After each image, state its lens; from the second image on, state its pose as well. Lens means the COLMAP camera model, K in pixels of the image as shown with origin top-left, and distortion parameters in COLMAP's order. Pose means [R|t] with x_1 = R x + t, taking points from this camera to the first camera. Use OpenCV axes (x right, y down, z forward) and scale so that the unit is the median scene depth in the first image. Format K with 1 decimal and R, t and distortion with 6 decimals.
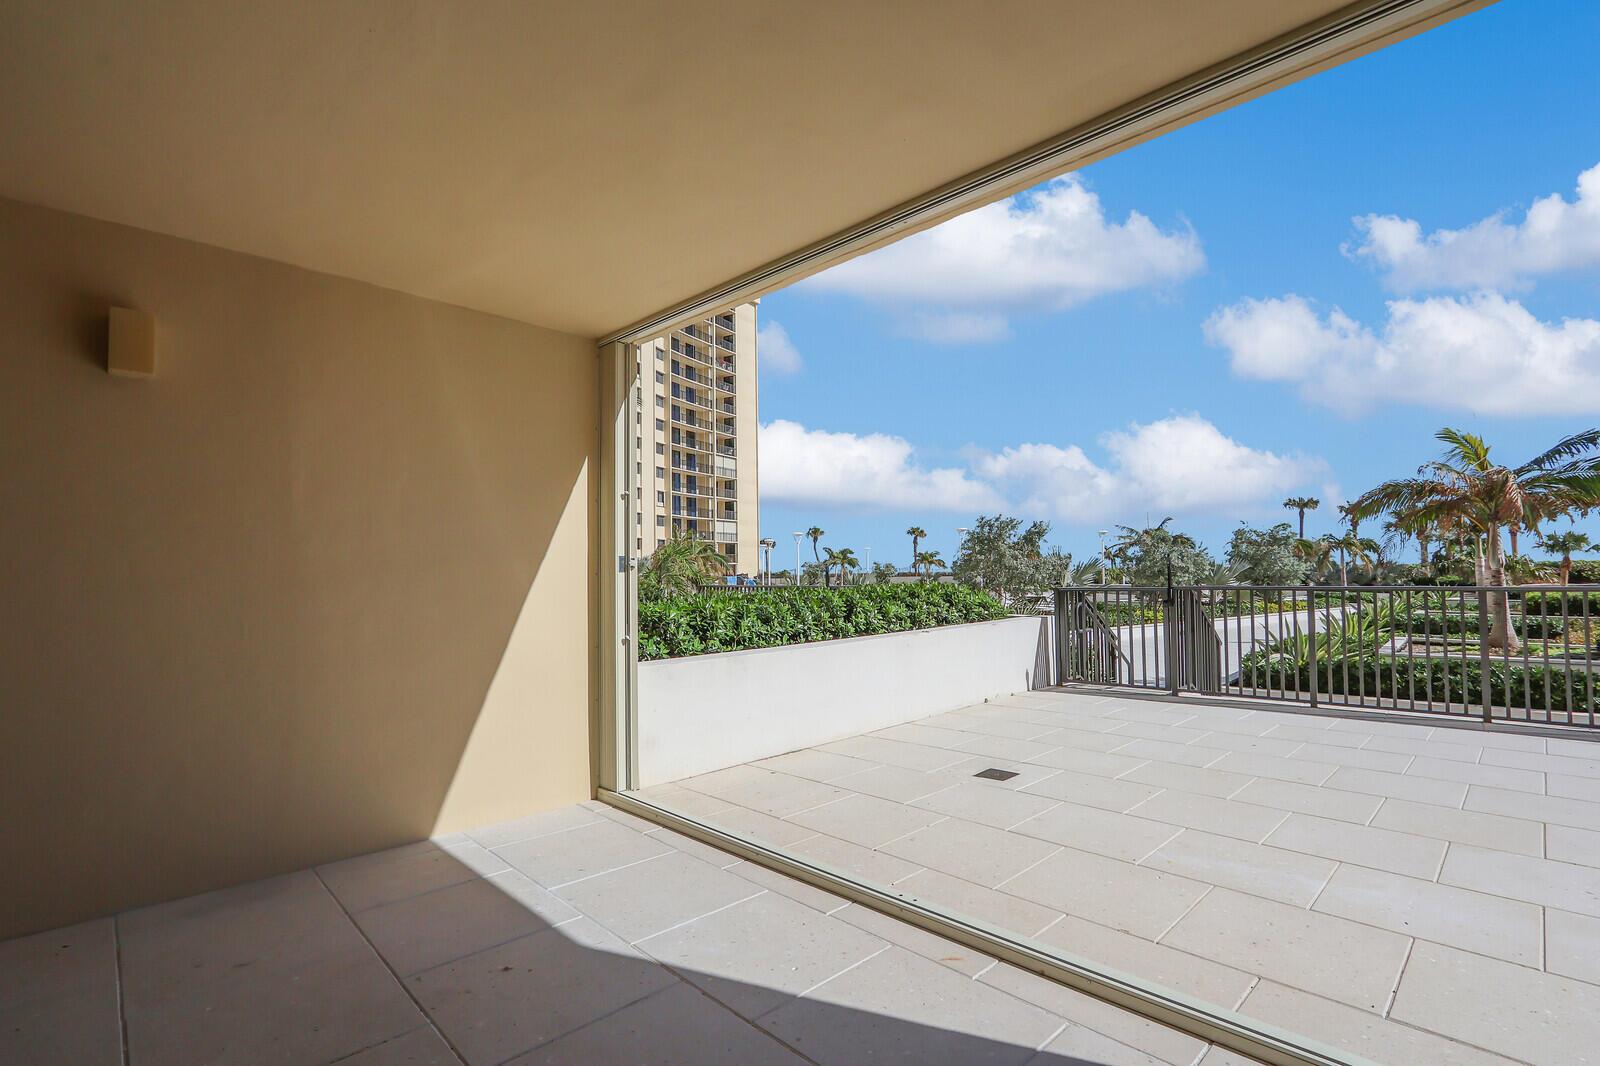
lens RADIAL K [[764.3, 0, 828.4], [0, 764.3, 561.1], [0, 0, 1]] dist [-0.020945, 0.000576]
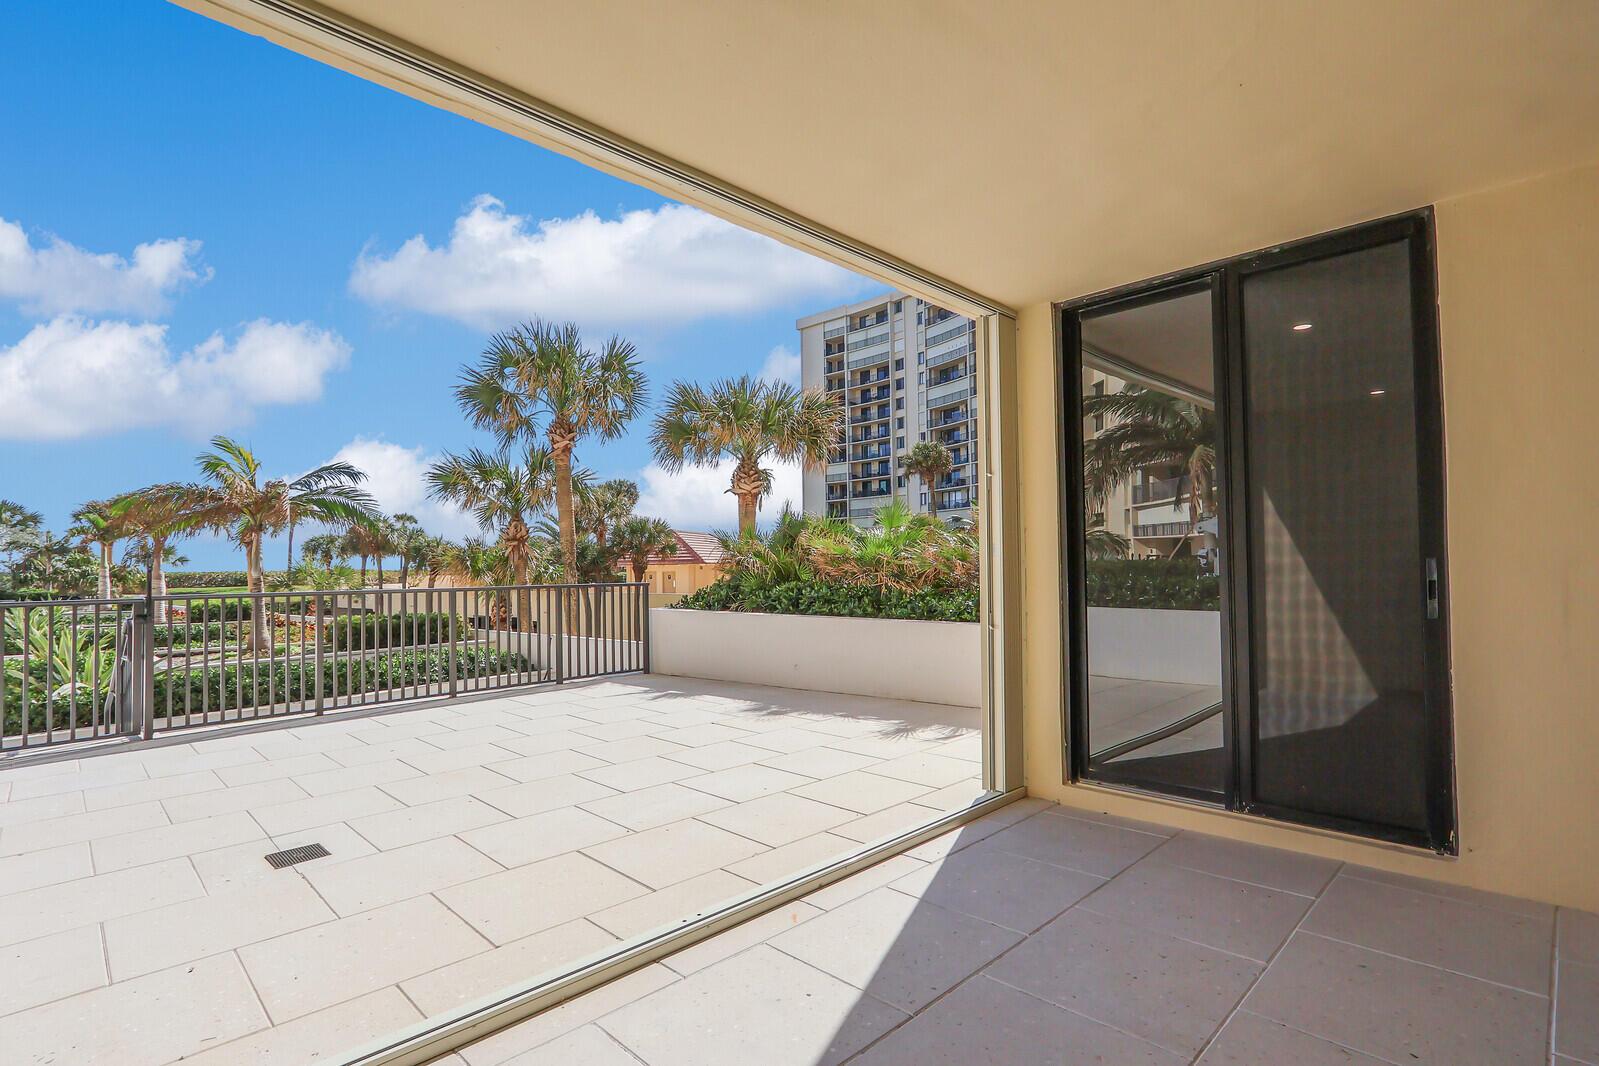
lens RADIAL K [[763.8, 0, 827.9], [0, 763.8, 561.1], [0, 0, 1]] dist [-0.020945, 0.000576]
pose [[-0.011085, 0.018300, 0.999771, -0.208859], [-0.002002, 0.999830, -0.018324, 0.006101], [-0.999937, -0.002204, -0.011046, 0.212554]]
